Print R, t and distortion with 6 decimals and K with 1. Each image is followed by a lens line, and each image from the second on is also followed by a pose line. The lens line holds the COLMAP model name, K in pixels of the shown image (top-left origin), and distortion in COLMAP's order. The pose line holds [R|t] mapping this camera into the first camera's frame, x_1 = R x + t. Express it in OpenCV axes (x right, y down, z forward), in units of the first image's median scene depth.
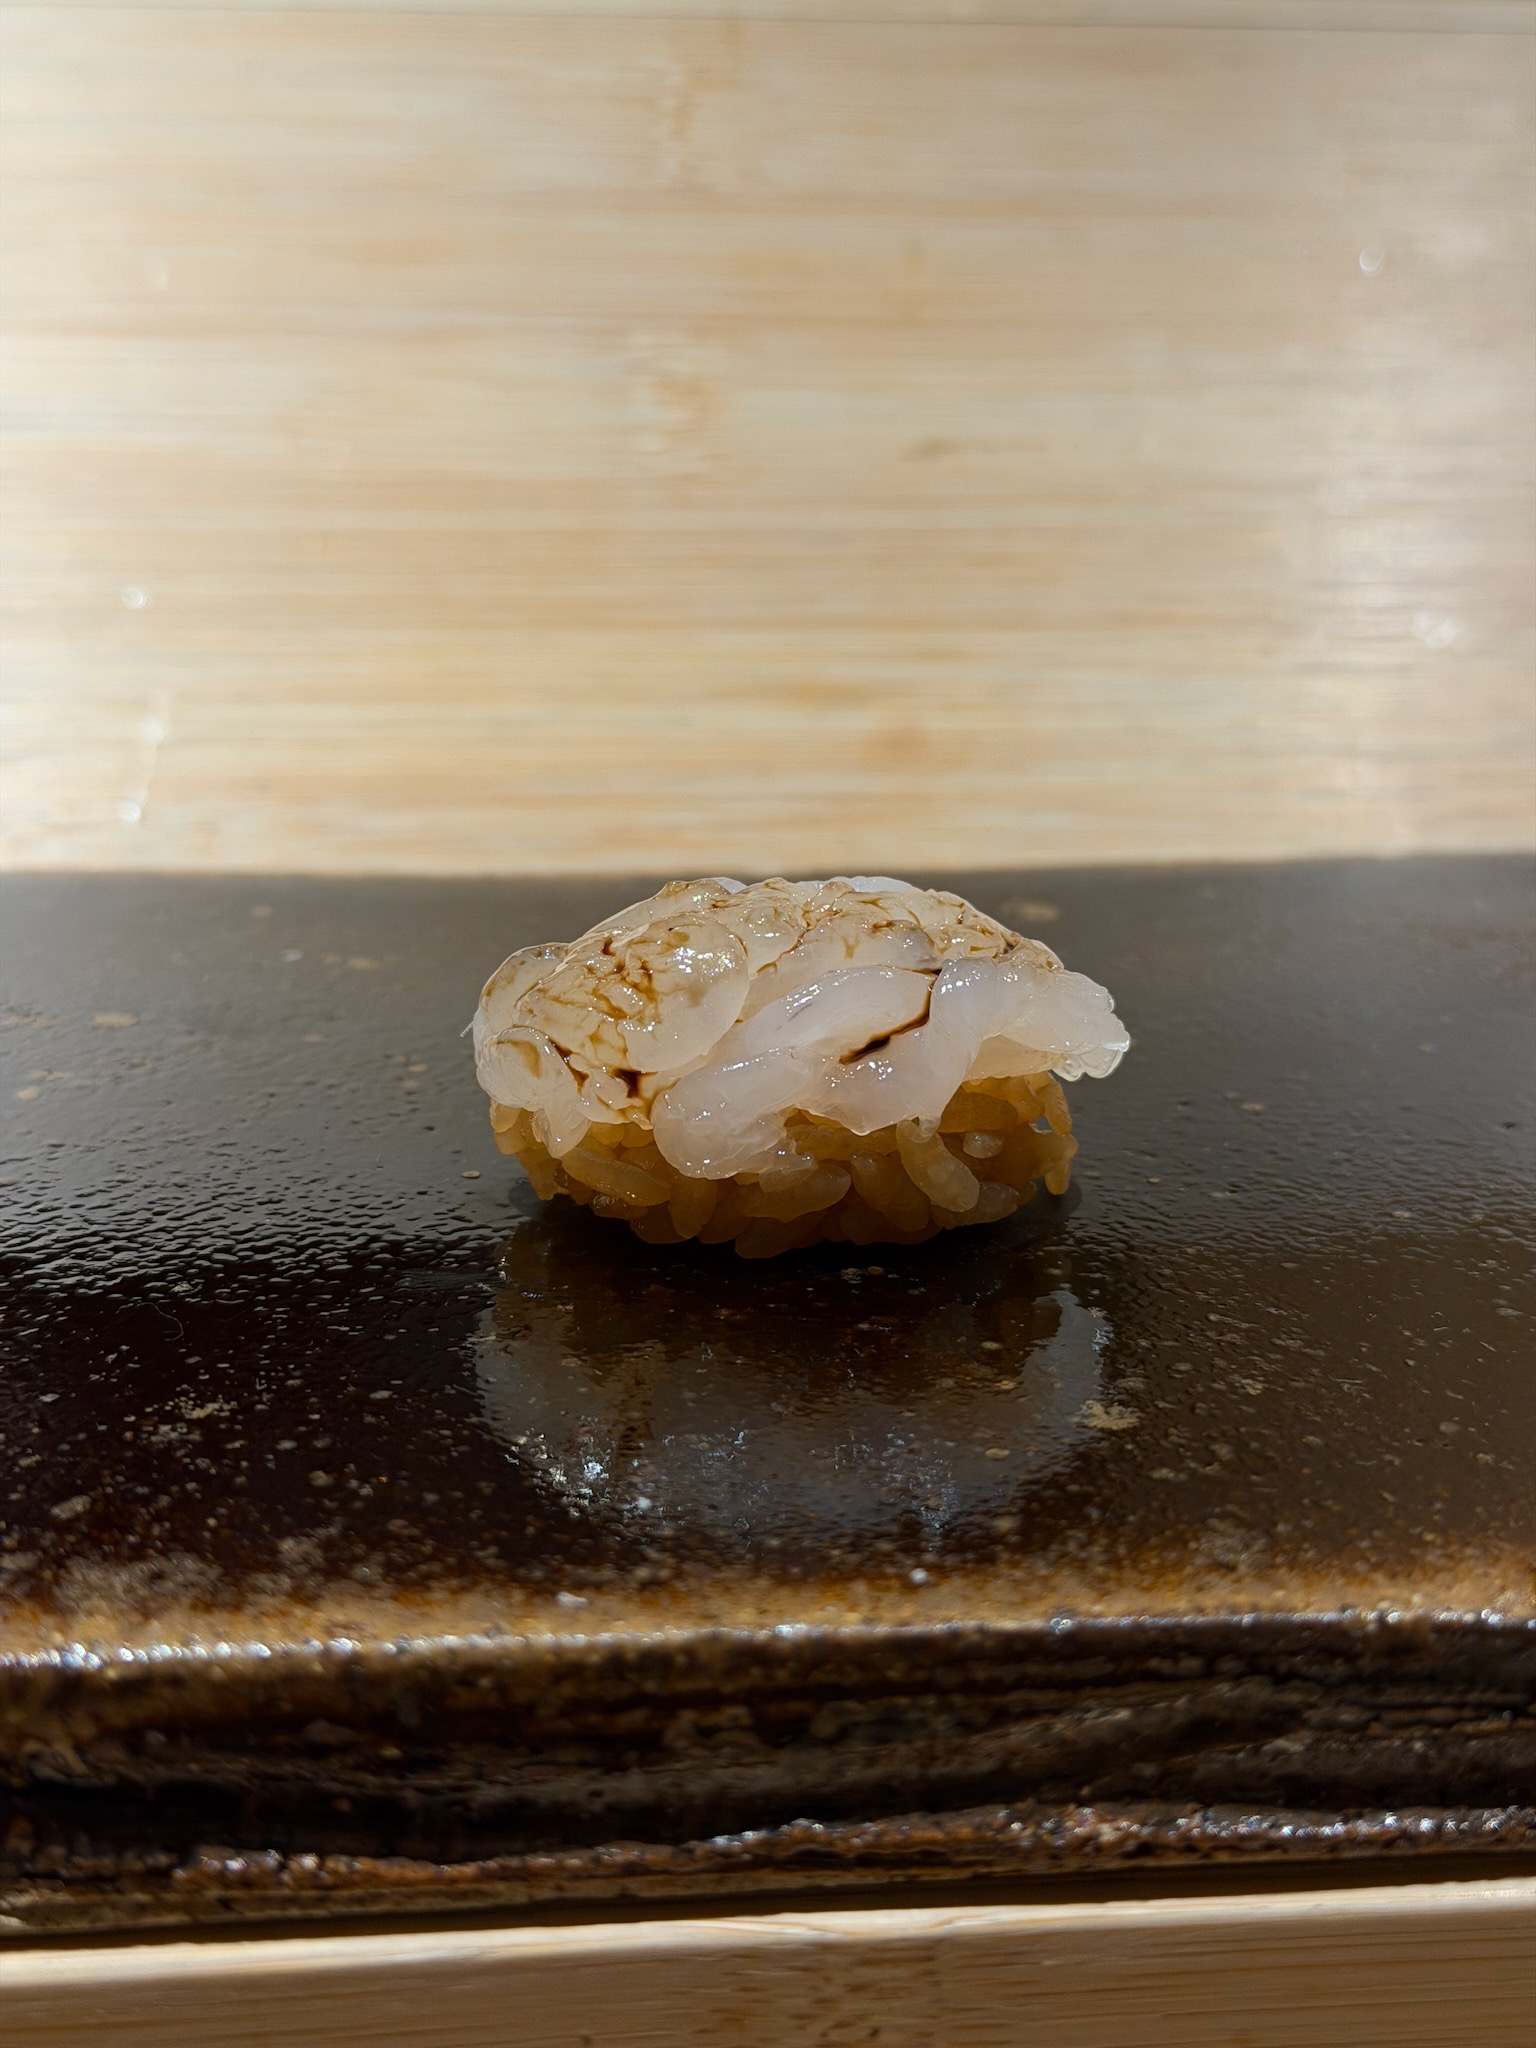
lens RADIAL K [[3008.8, 0, 779.7], [0, 3008.8, 1031.1], [0, 0, 1]] dist [0.224703, -0.686730]
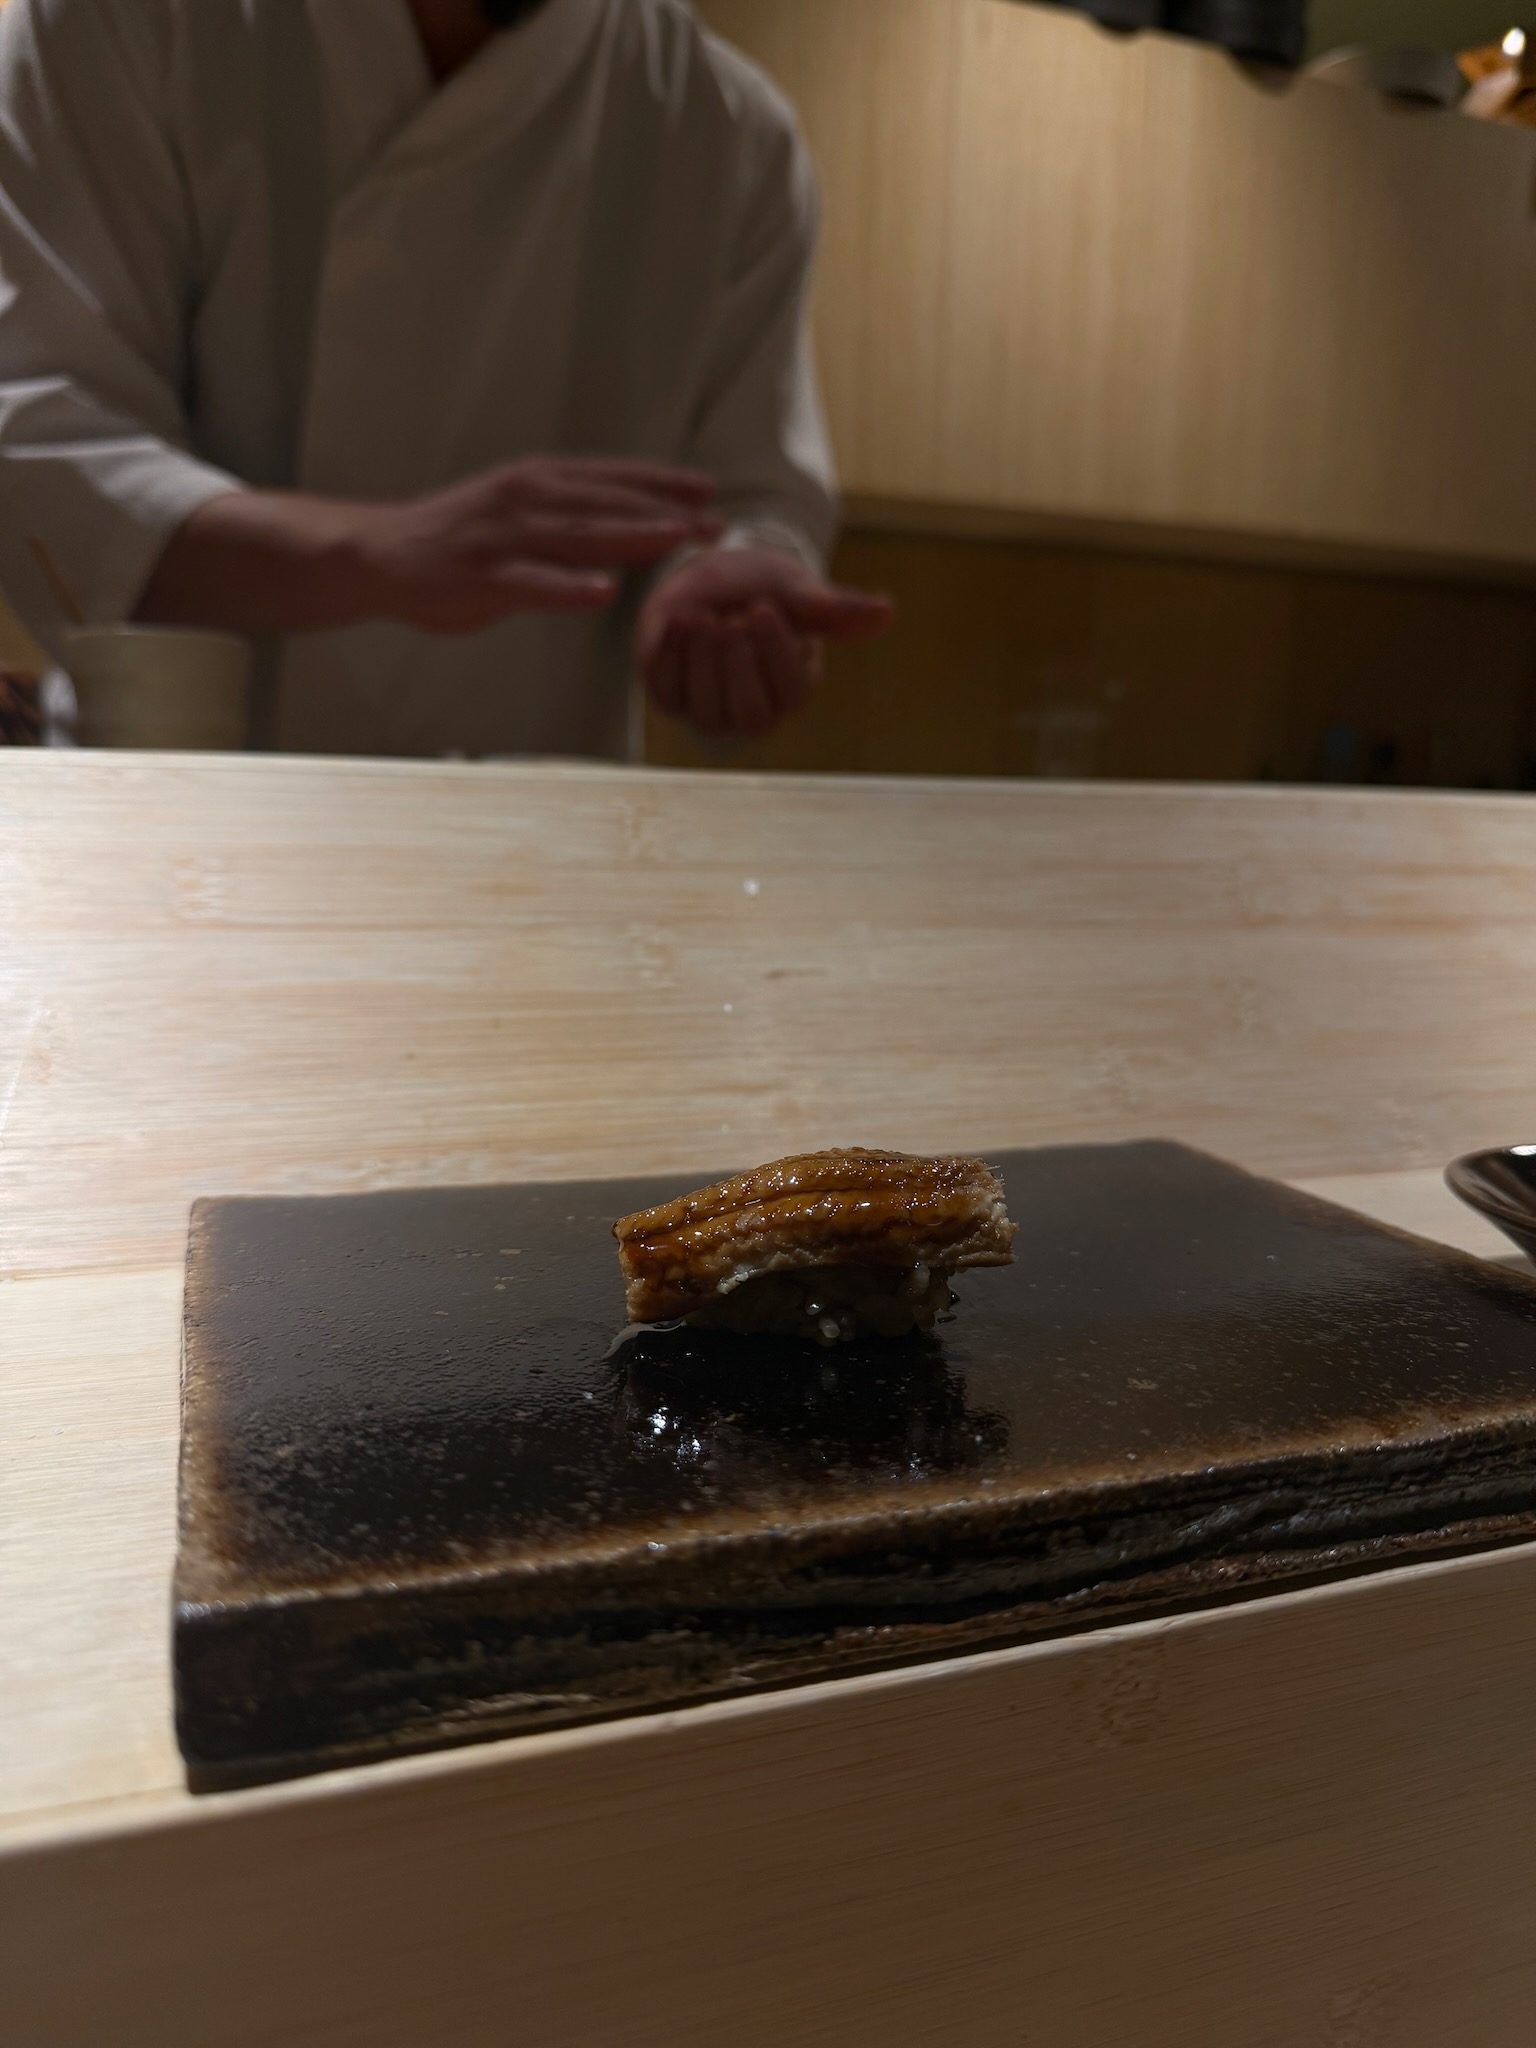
lens RADIAL K [[1505.0, 0, 768.0], [0, 1505.0, 1024.0], [0, 0, 1]] dist [0.160345, -0.507120]
pose [[0.969509, -0.029541, 0.243267, -0.447193], [0.073807, 0.981812, -0.174922, 0.053847], [-0.233675, 0.187544, 0.954056, 0.007182]]
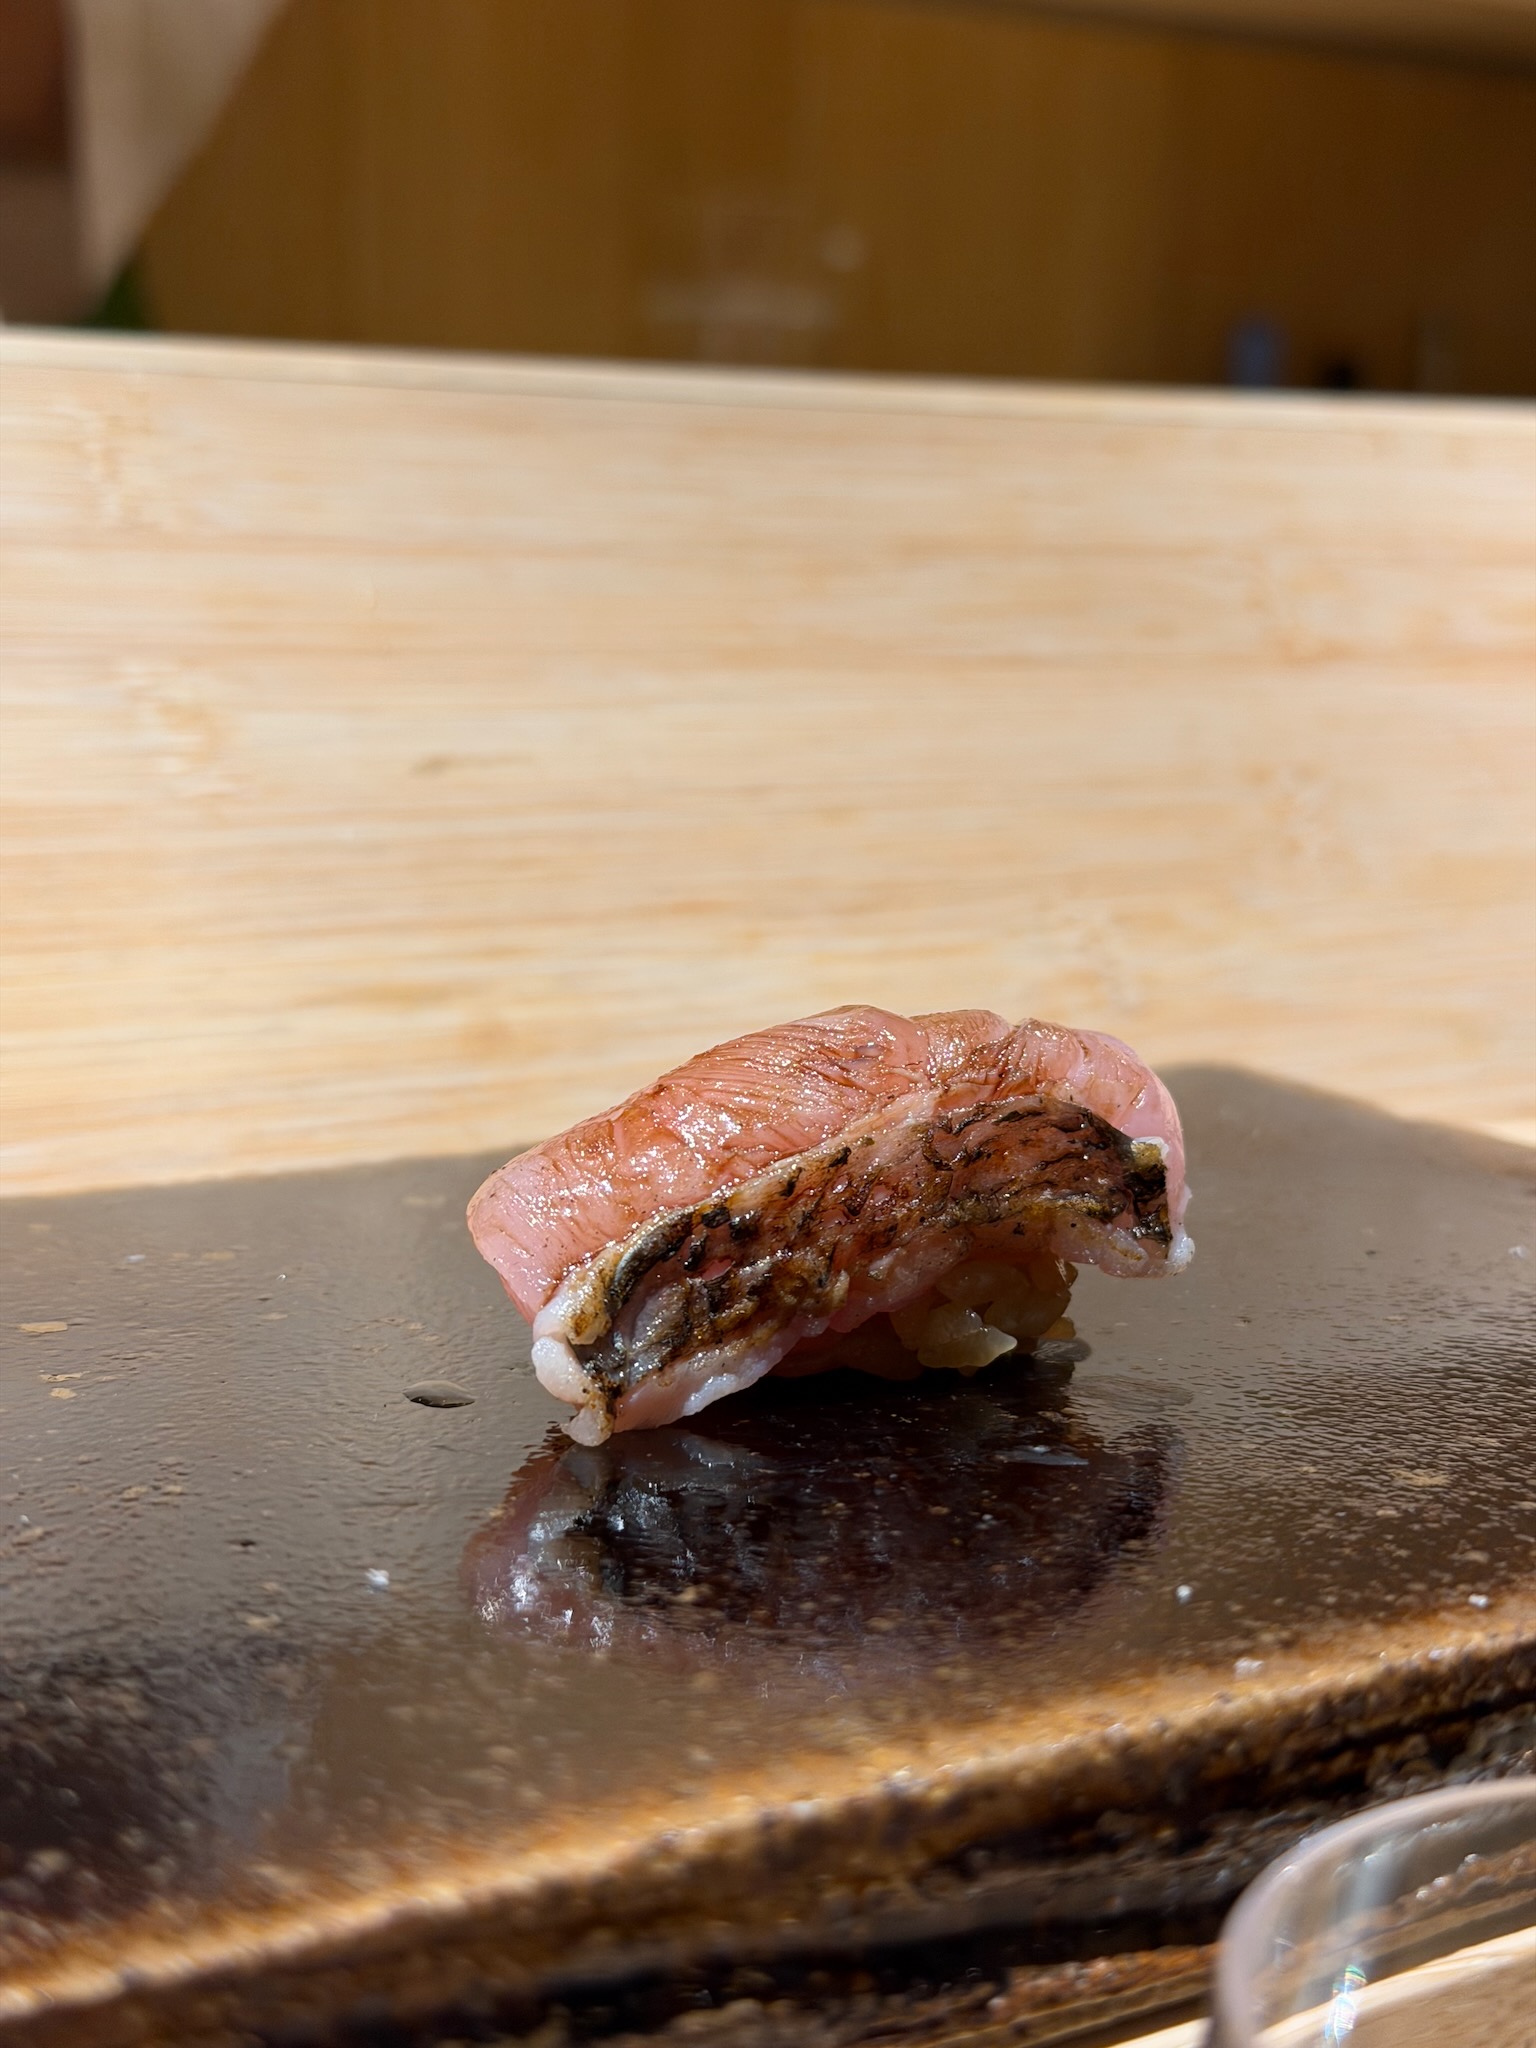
lens RADIAL K [[3008.8, 0, 779.7], [0, 3008.8, 1031.1], [0, 0, 1]] dist [0.224703, -0.686730]
pose [[0.892155, -0.073730, 0.445672, -0.652348], [0.141180, 0.982678, -0.120048, 0.077253], [-0.429101, 0.170021, 0.887111, 0.113340]]
